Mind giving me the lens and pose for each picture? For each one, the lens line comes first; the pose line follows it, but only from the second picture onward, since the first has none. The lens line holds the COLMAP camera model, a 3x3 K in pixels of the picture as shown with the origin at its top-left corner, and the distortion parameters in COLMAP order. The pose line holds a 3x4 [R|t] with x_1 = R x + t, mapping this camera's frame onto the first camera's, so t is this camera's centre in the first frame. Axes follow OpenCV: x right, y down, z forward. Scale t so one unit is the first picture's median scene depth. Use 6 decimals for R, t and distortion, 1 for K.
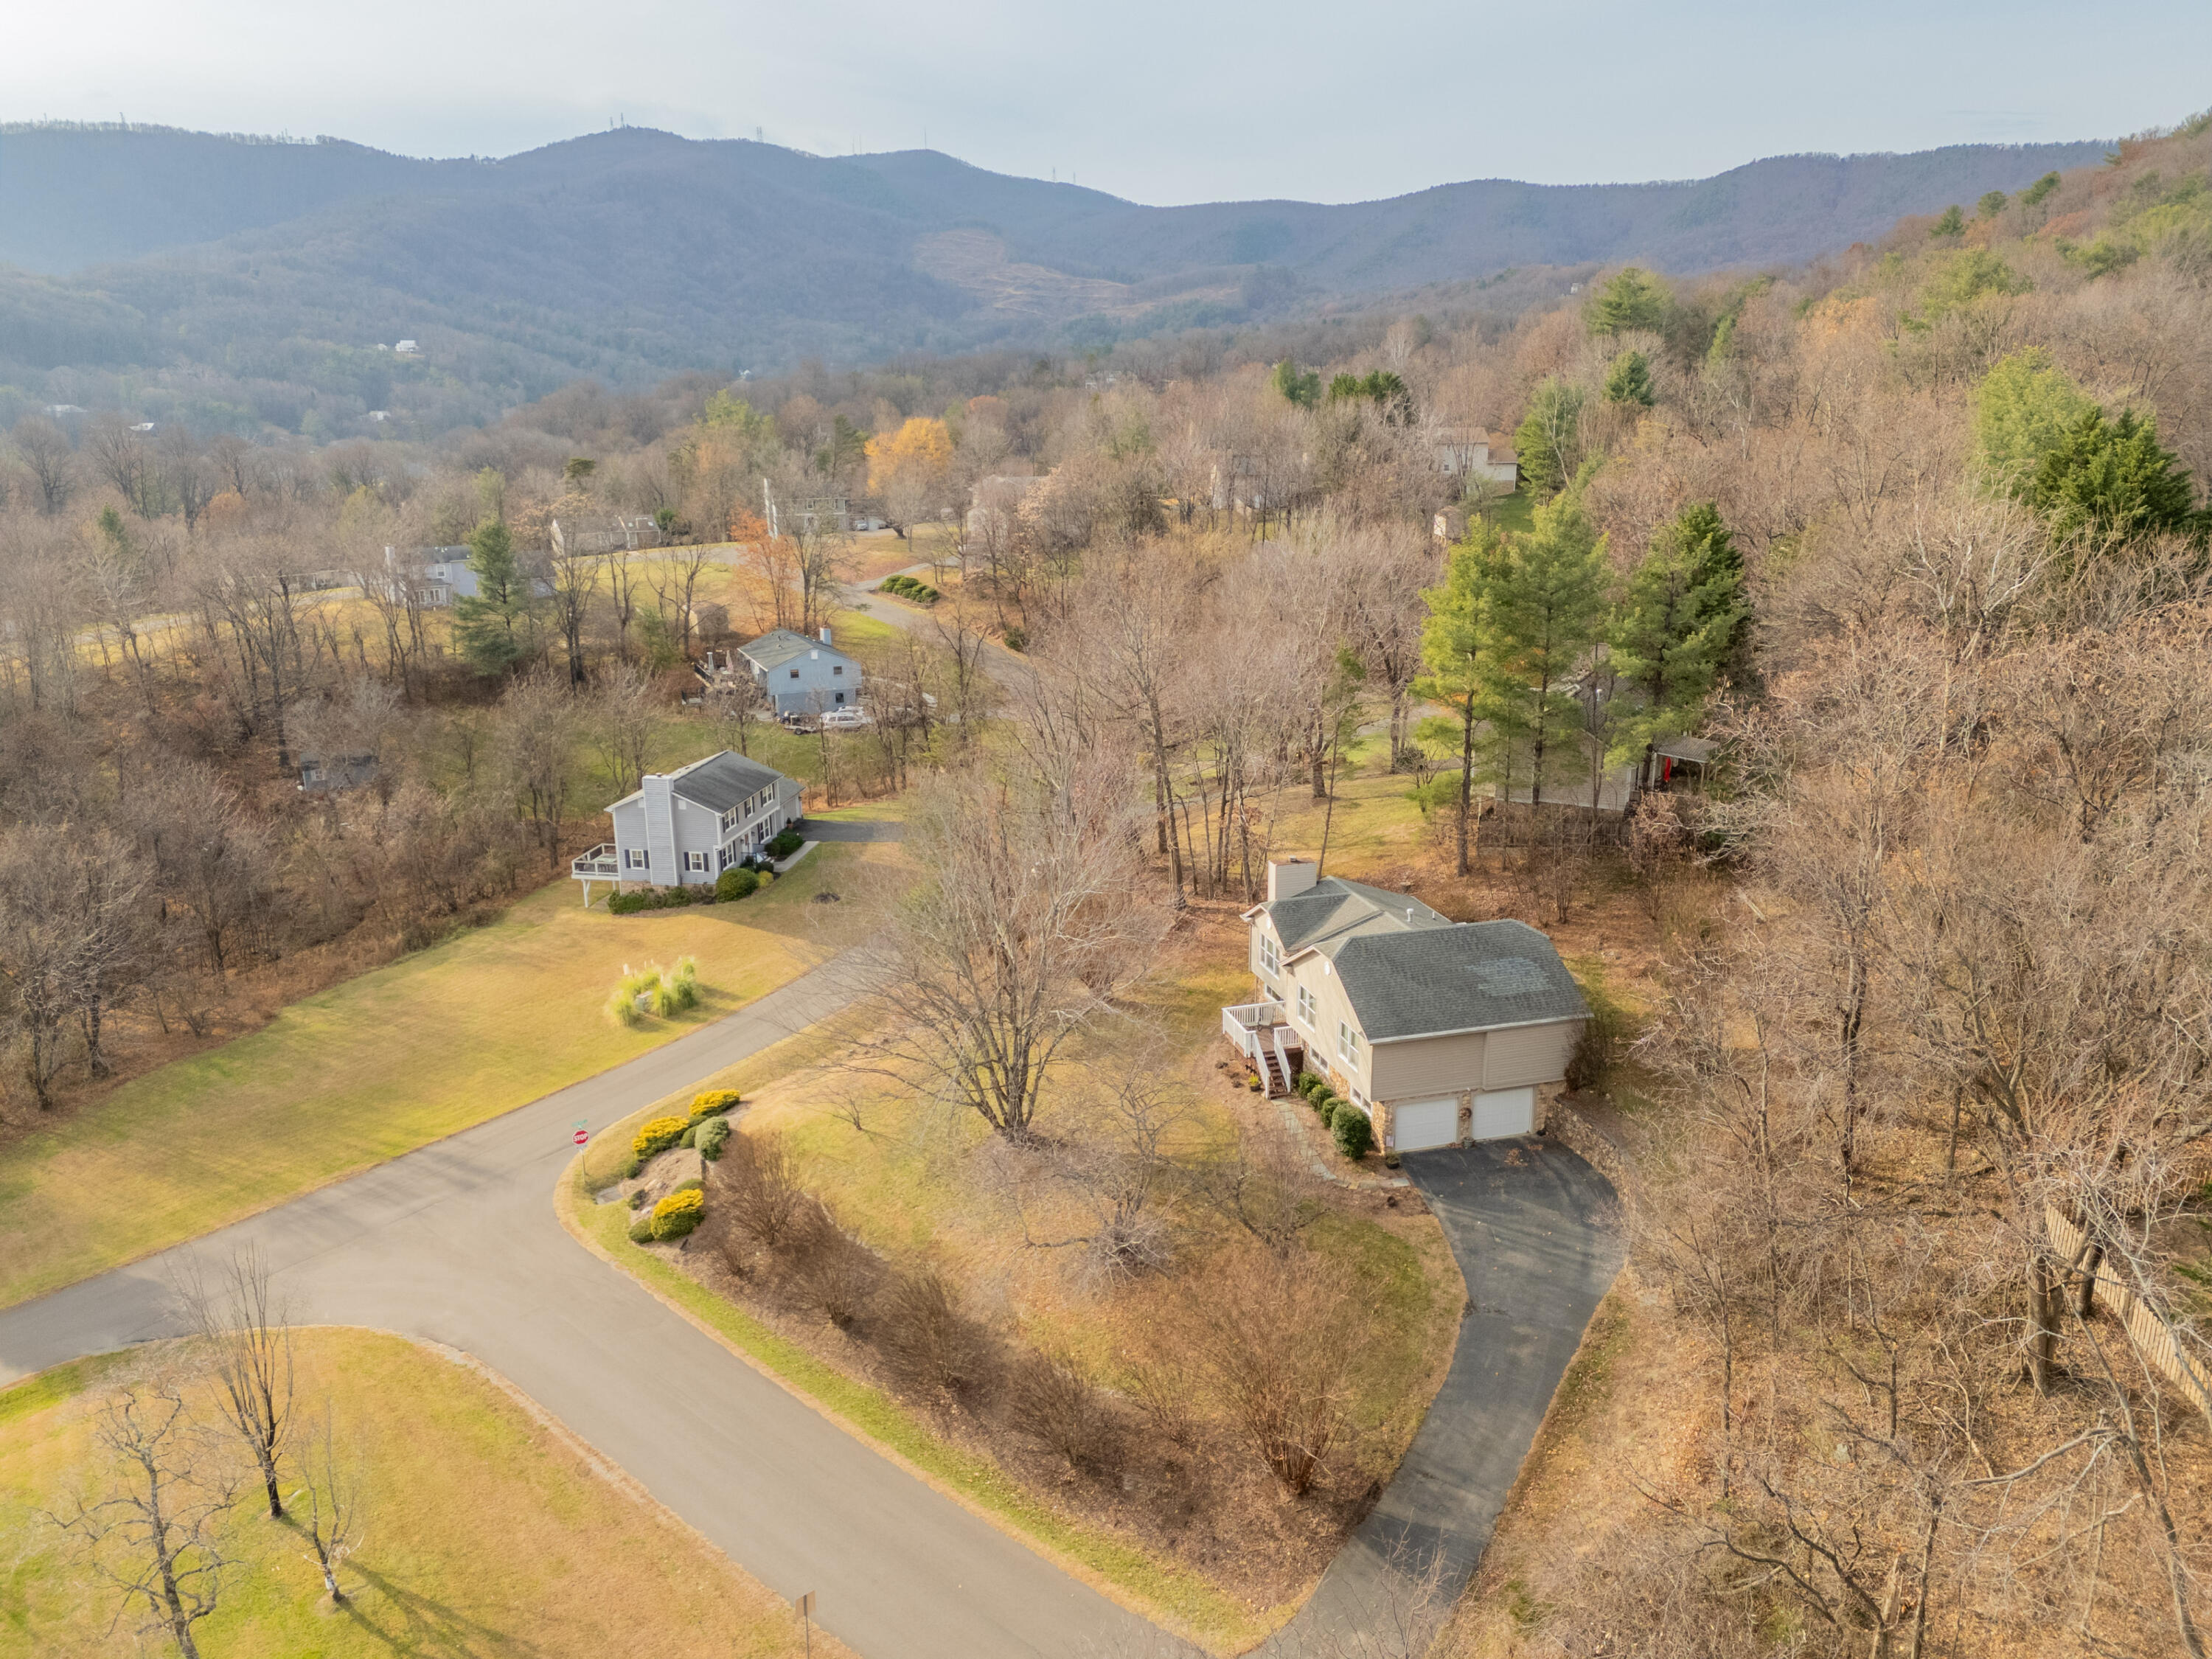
lens RADIAL K [[1616.2, 0, 1108.8], [0, 1616.2, 785.0], [0, 0, 1]] dist [0.070284, -0.073559]
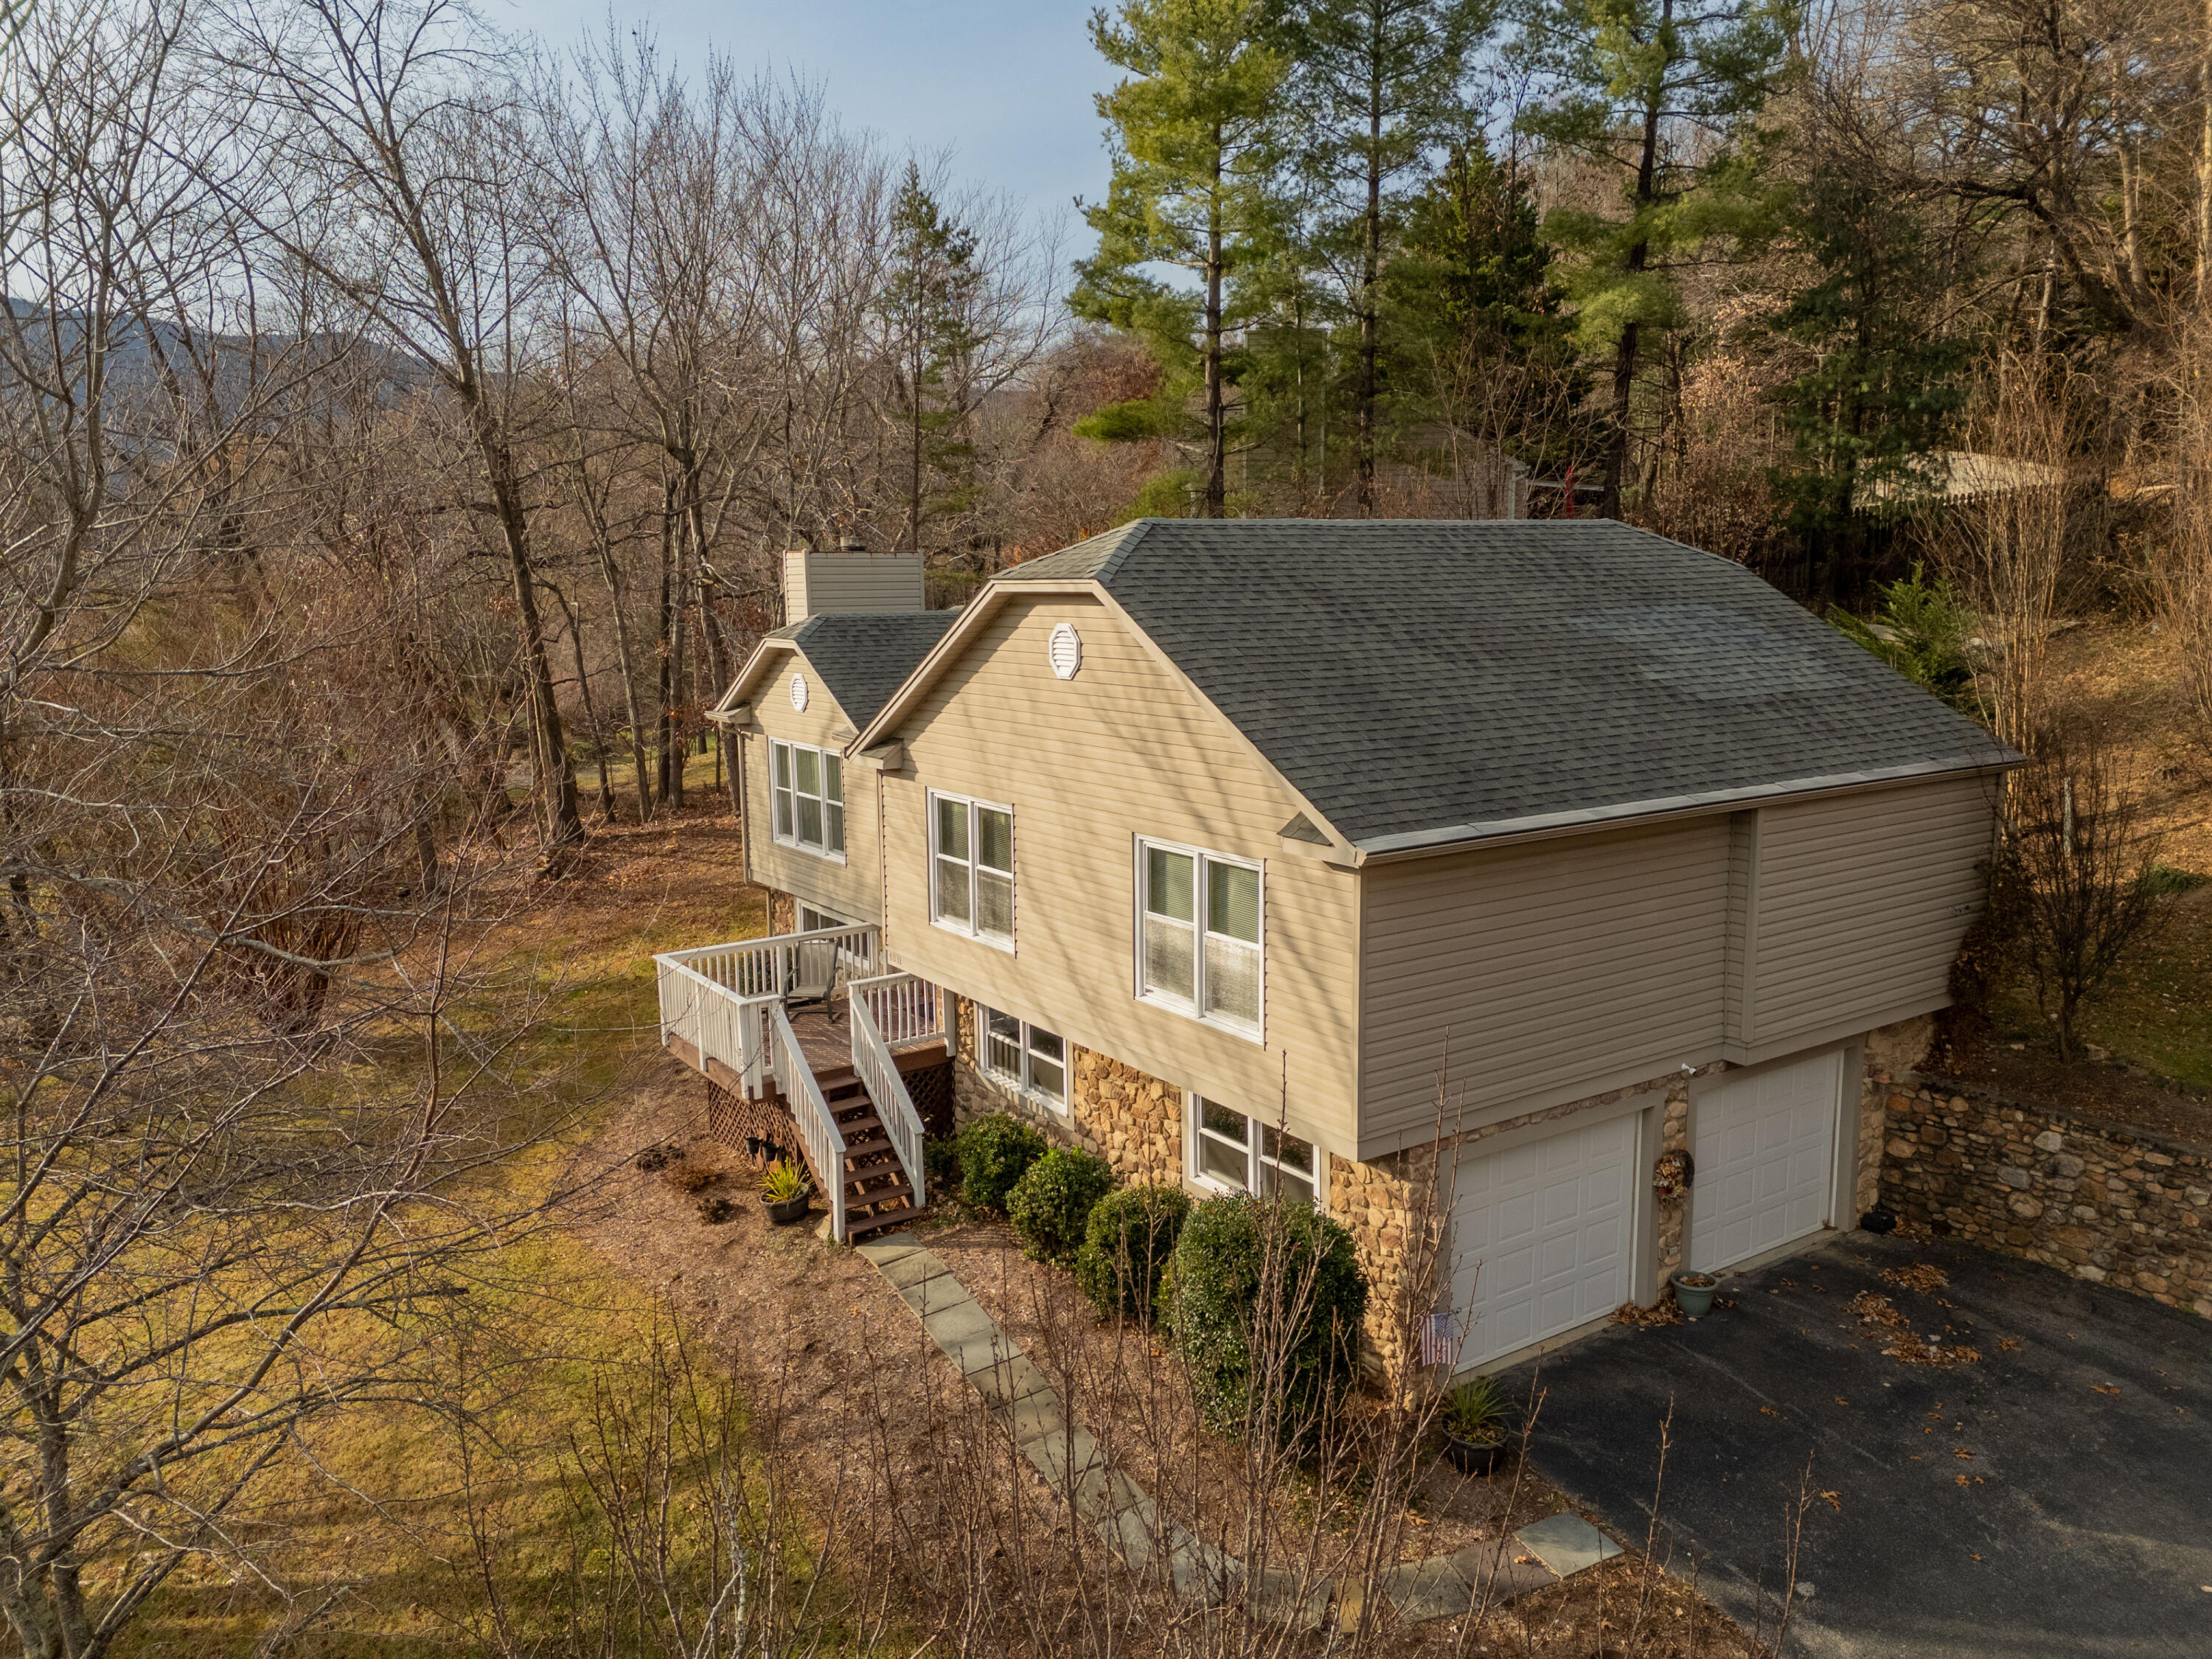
lens RADIAL K [[1616.2, 0, 1108.8], [0, 1616.2, 785.0], [0, 0, 1]] dist [0.070284, -0.073559]
pose [[0.949419, -0.045550, 0.310691, 0.053618], [0.081342, 0.991326, -0.103231, 0.132561], [-0.303294, 0.123281, 0.944889, 0.642182]]
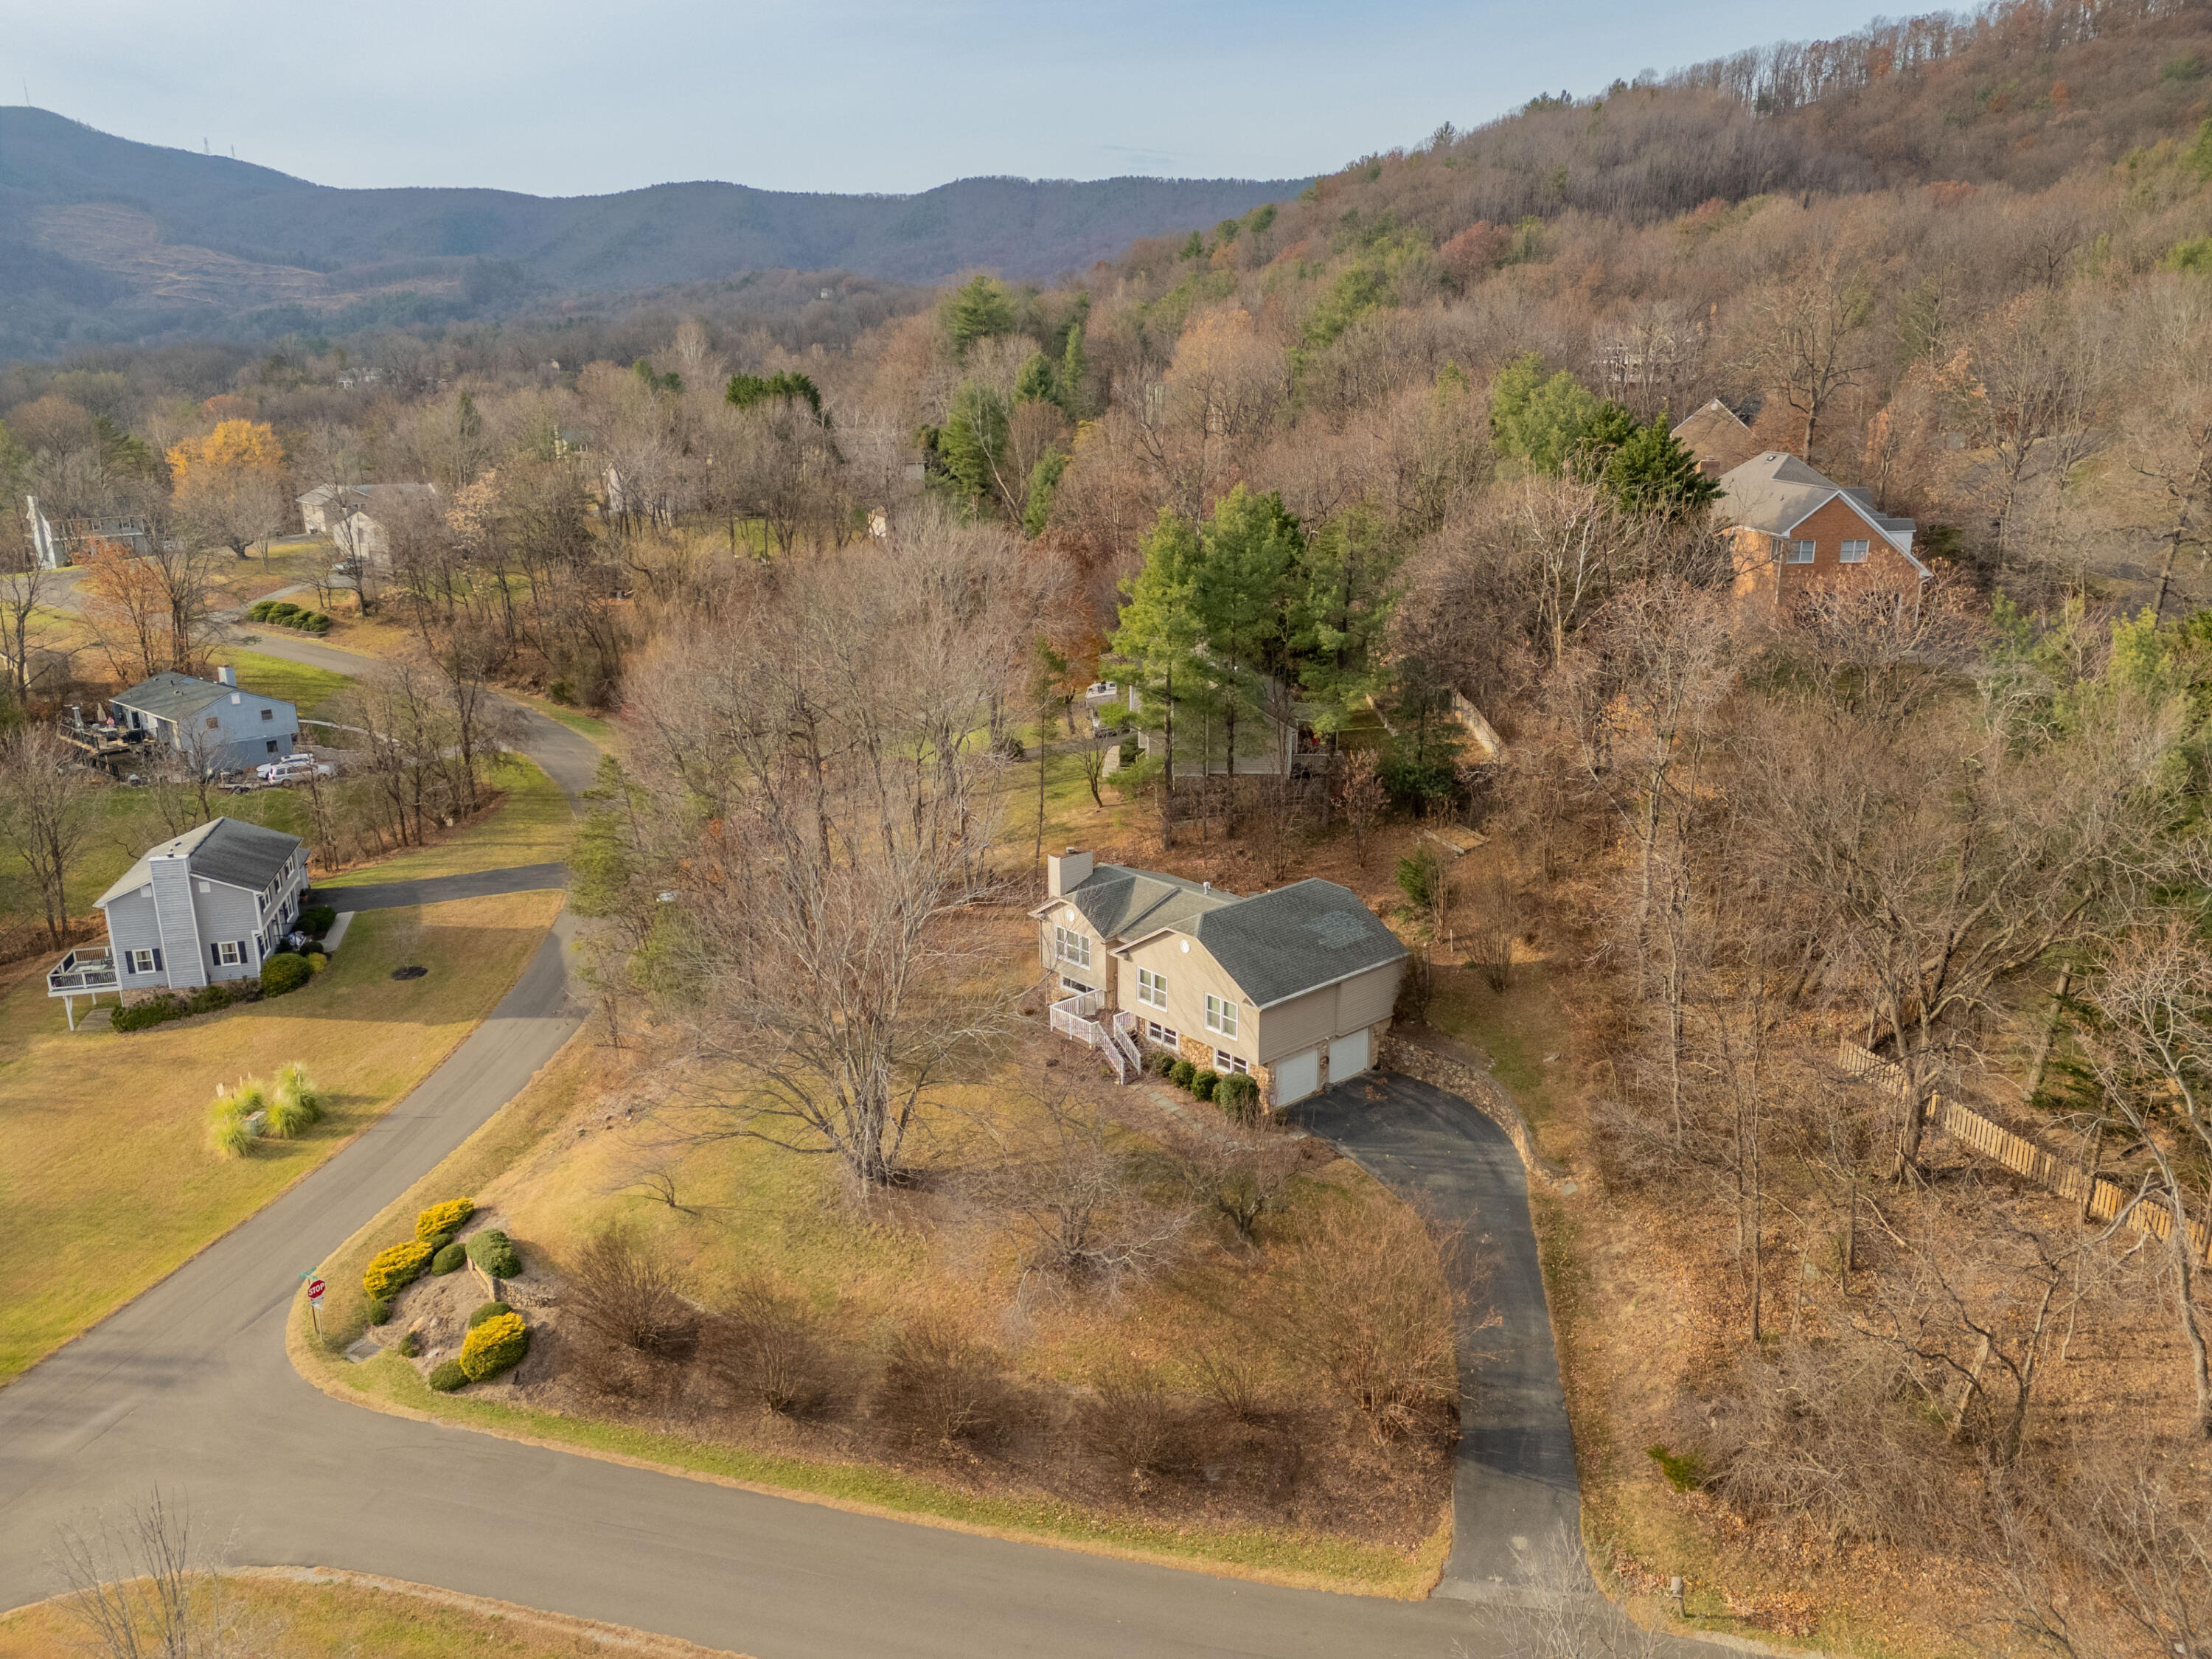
lens RADIAL K [[1616.2, 0, 1108.8], [0, 1616.2, 785.0], [0, 0, 1]] dist [0.070284, -0.073559]
pose [[0.902891, -0.103475, 0.417230, -0.273909], [0.104057, 0.994341, 0.021419, -0.013726], [-0.417085, 0.024077, 0.908549, 0.068669]]
